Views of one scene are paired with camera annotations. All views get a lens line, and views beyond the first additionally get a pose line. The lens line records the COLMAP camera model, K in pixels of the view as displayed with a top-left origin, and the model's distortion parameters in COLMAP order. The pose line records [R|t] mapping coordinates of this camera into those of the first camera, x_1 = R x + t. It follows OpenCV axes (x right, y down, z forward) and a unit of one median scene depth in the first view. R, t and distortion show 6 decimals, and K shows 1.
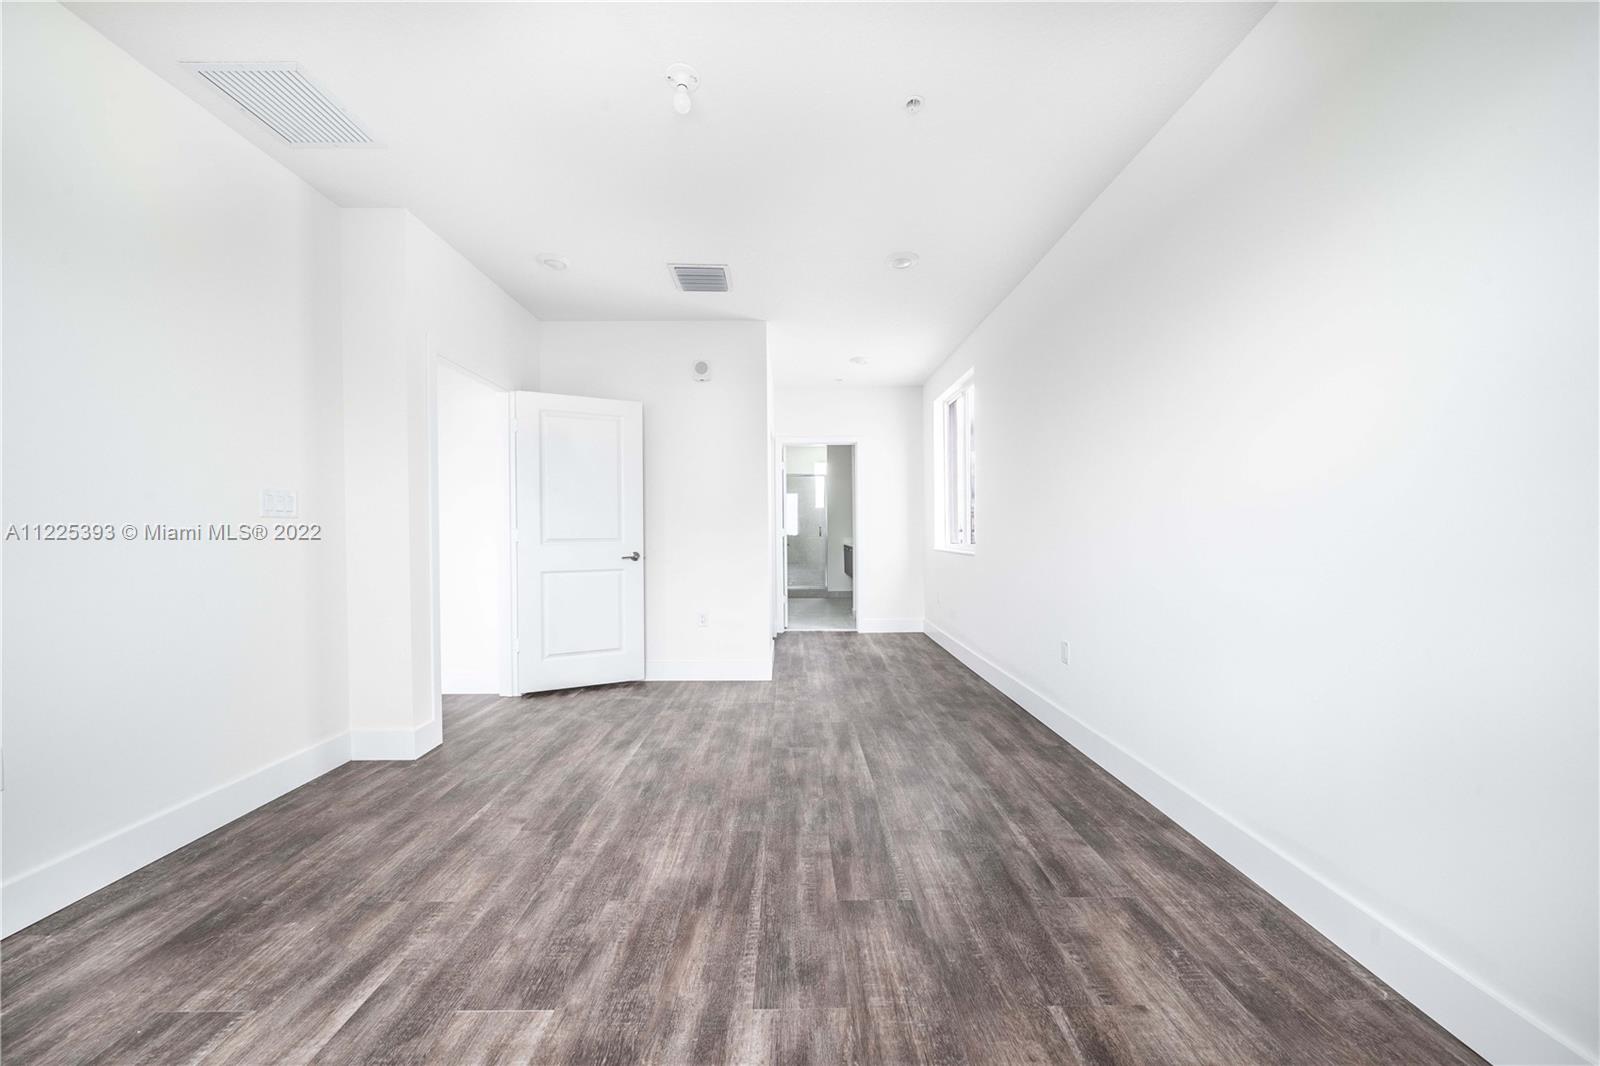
lens RADIAL K [[547.7, 0, 800.0], [0, 547.7, 533.0], [0, 0, 1]] dist [-0.002592, -0.000144]
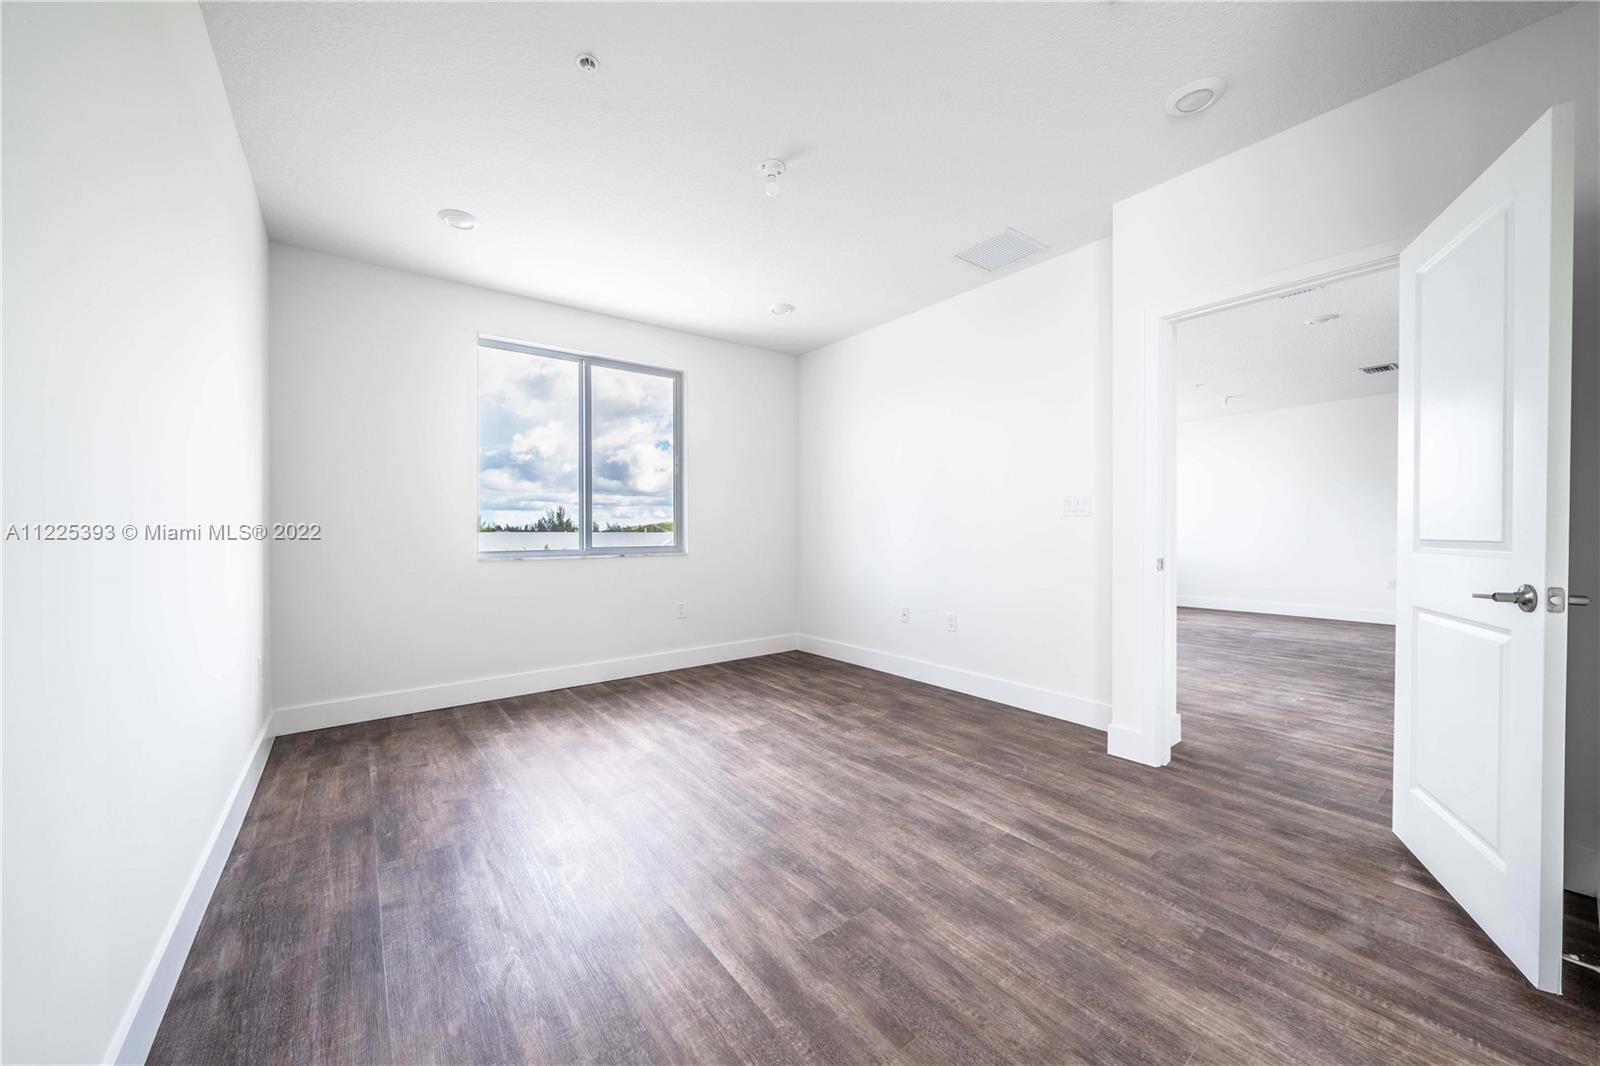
lens RADIAL K [[593.0, 0, 796.9], [0, 593.0, 533.7], [0, 0, 1]] dist [0.001236, 0.000105]
pose [[-0.812223, 0.009980, -0.583262, 0.442538], [0.006066, 0.999944, 0.008662, -0.002203], [0.583316, 0.003498, -0.812238, 1.748811]]
